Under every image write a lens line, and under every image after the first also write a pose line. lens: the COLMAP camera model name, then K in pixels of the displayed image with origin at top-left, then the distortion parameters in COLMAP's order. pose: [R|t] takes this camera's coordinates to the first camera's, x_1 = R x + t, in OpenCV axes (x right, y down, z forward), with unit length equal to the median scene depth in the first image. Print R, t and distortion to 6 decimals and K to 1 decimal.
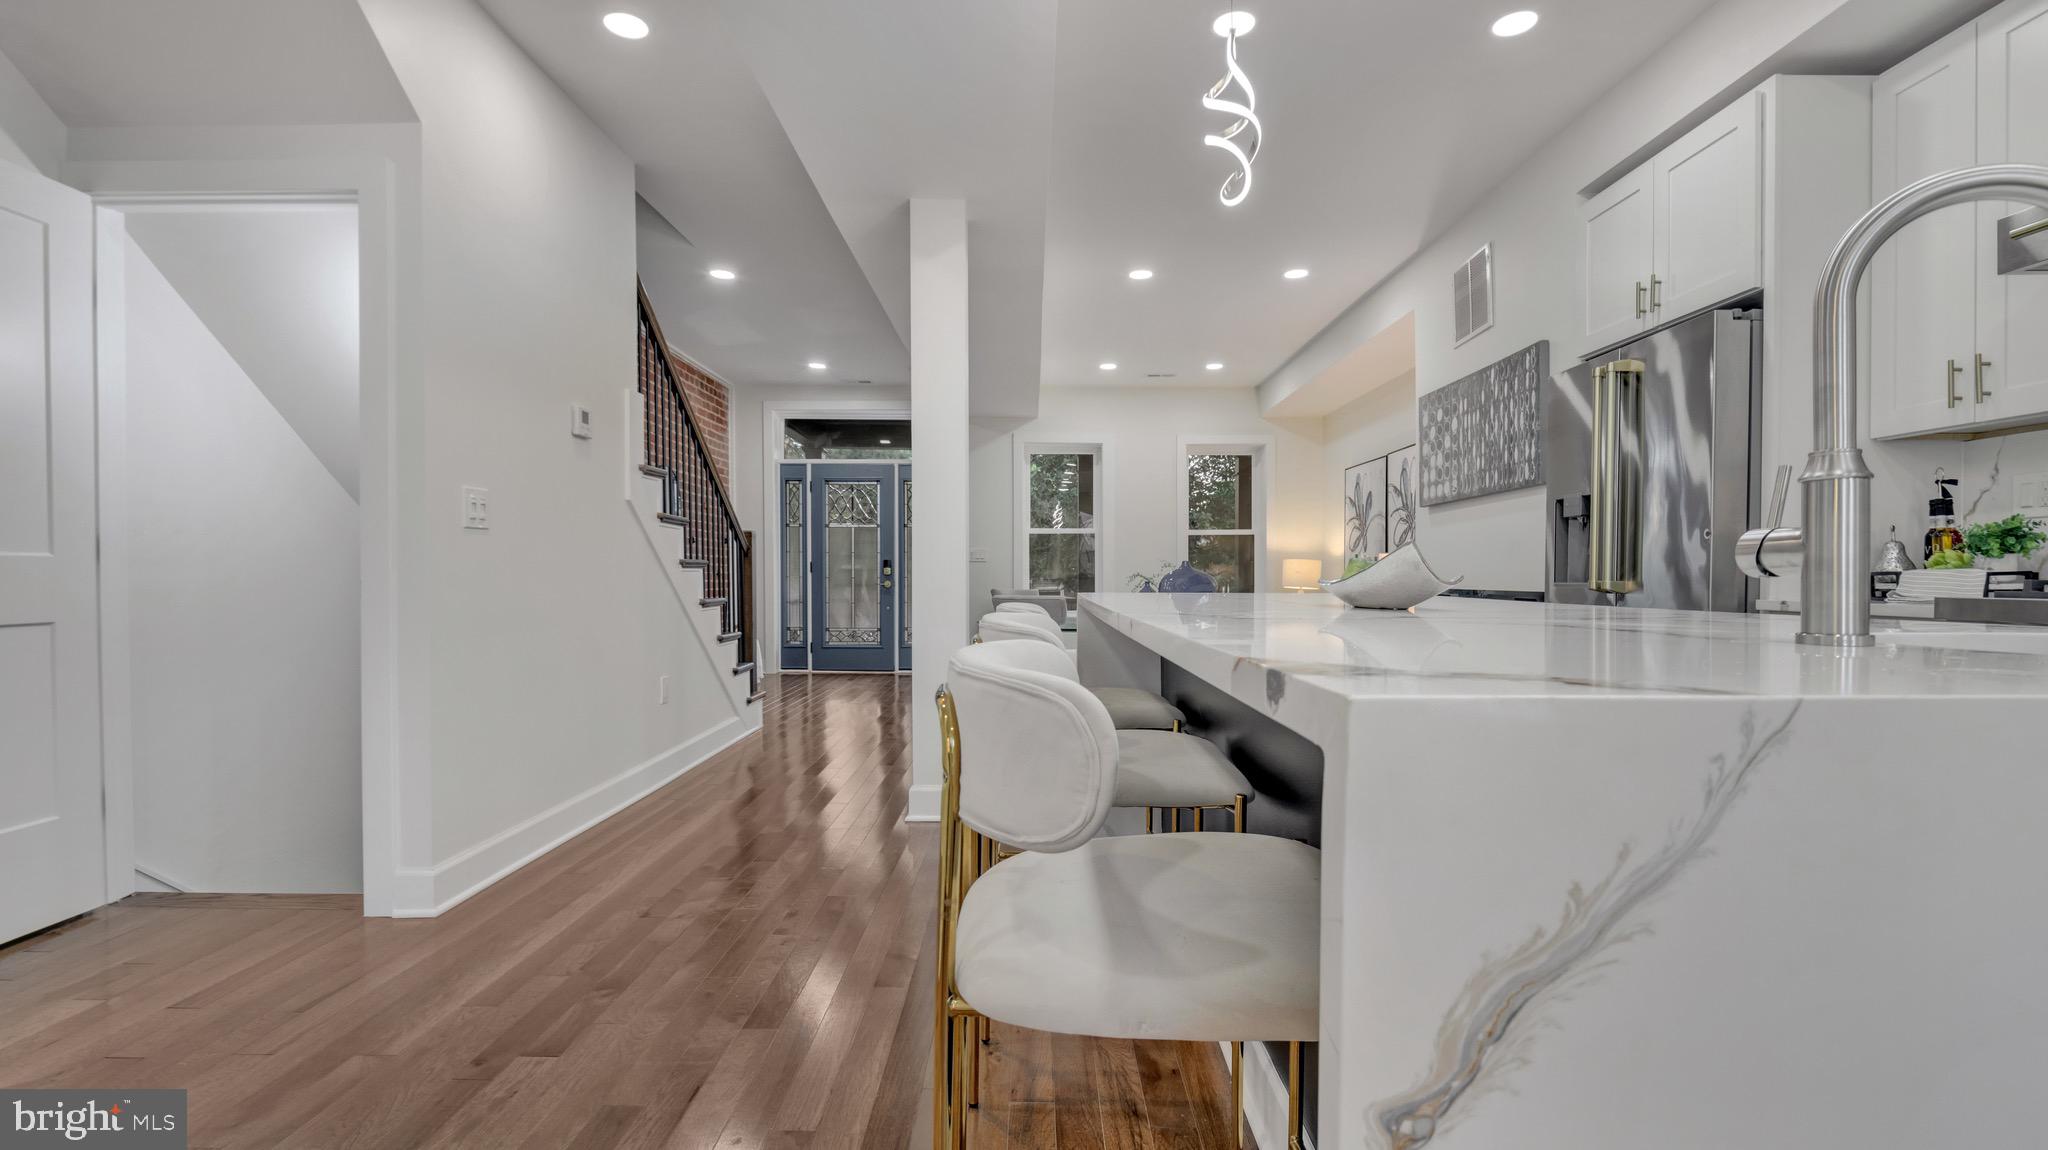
lens RADIAL K [[918.0, 0, 1028.4], [0, 918.0, 589.8], [0, 0, 1]] dist [-0.005354, 0.000110]
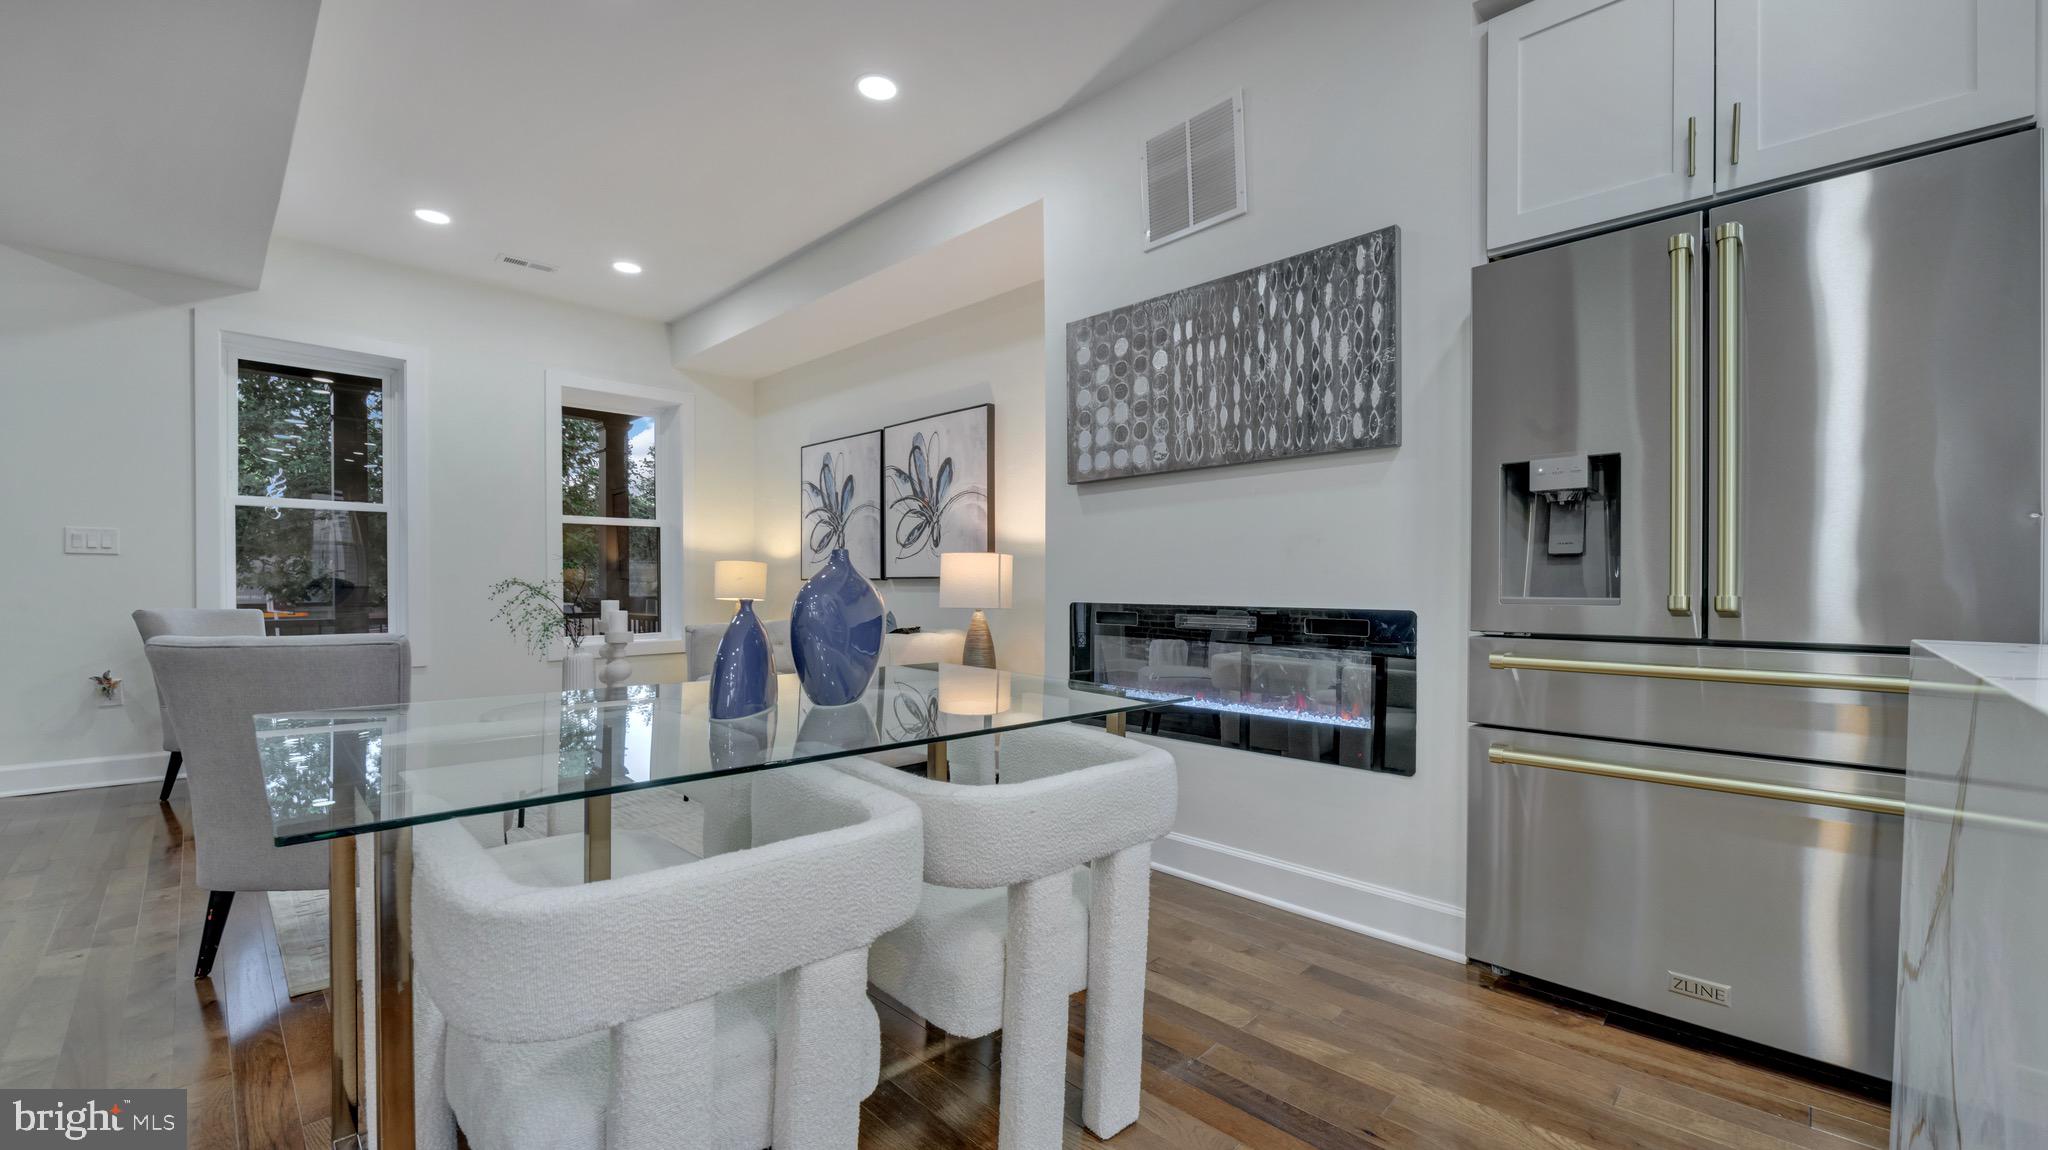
lens RADIAL K [[815.7, 0, 1028.8], [0, 815.7, 591.1], [0, 0, 1]] dist [-0.008002, 0.000081]
pose [[0.695872, -0.007025, 0.718132, -0.034536], [0.009843, 0.999952, 0.000245, -0.012834], [-0.718099, 0.006898, 0.695907, 0.699444]]
